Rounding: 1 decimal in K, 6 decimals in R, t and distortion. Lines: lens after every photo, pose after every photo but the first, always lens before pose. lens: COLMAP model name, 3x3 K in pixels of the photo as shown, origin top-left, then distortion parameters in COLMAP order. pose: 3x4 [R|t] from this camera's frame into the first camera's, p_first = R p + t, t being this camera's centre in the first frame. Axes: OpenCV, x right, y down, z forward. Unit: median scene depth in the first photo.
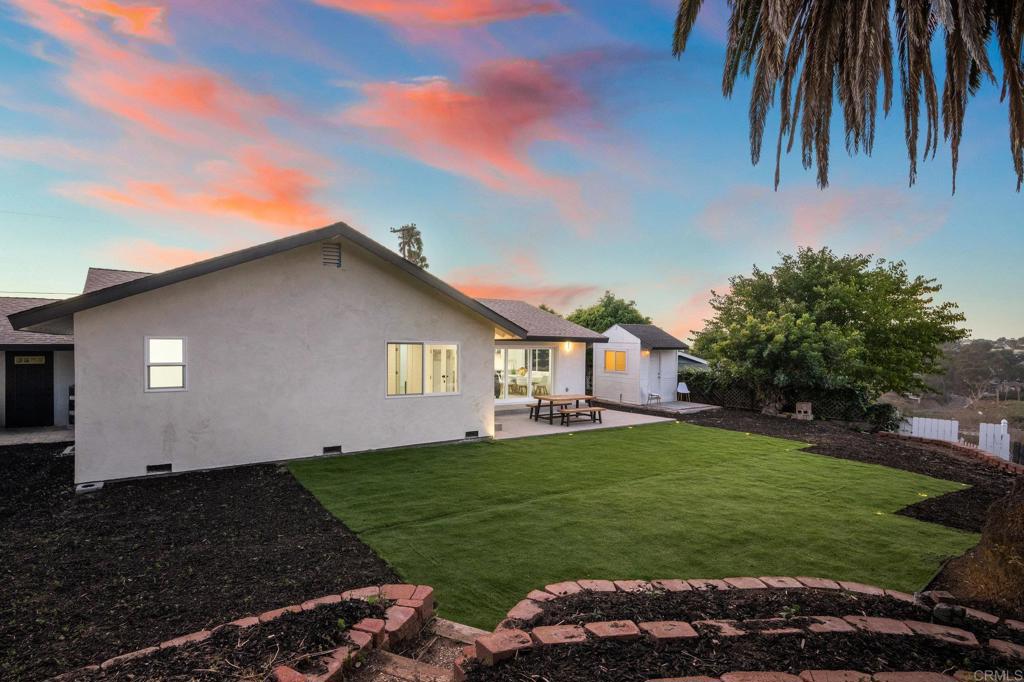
lens RADIAL K [[497.1, 0, 512.0], [0, 497.1, 341.0], [0, 0, 1]] dist [0.000730, -0.000198]
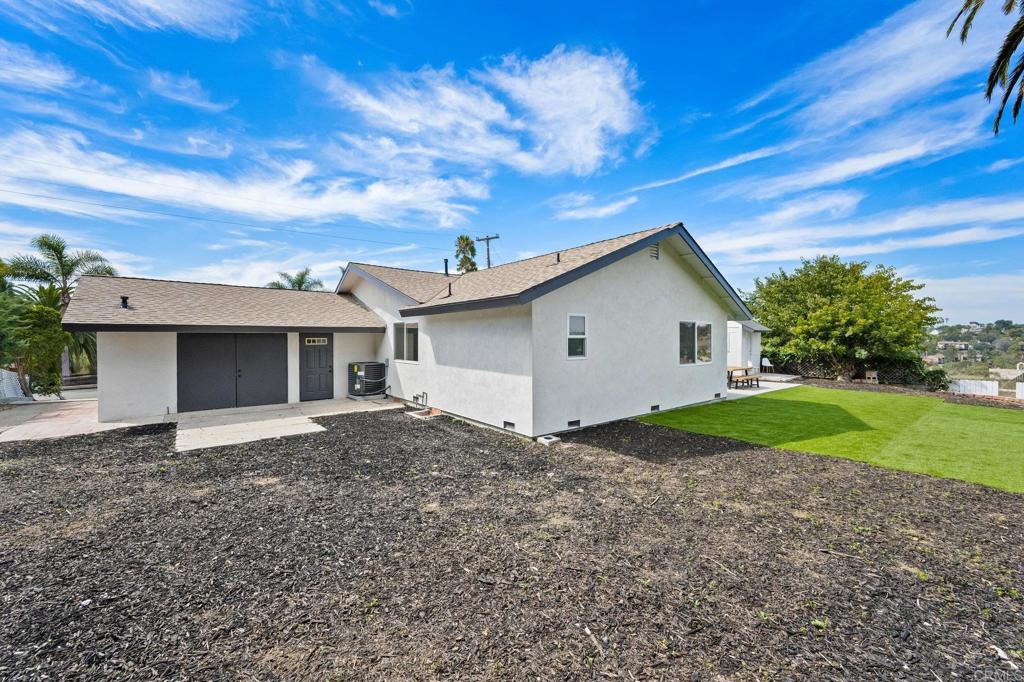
lens RADIAL K [[404.2, 0, 512.0], [0, 404.2, 341.0], [0, 0, 1]] dist [0.002073, 0.000495]
pose [[0.995402, -0.009545, 0.095308, -0.464268], [0.008112, 0.999848, 0.015411, 0.019616], [-0.095441, -0.014567, 0.995329, 0.023146]]
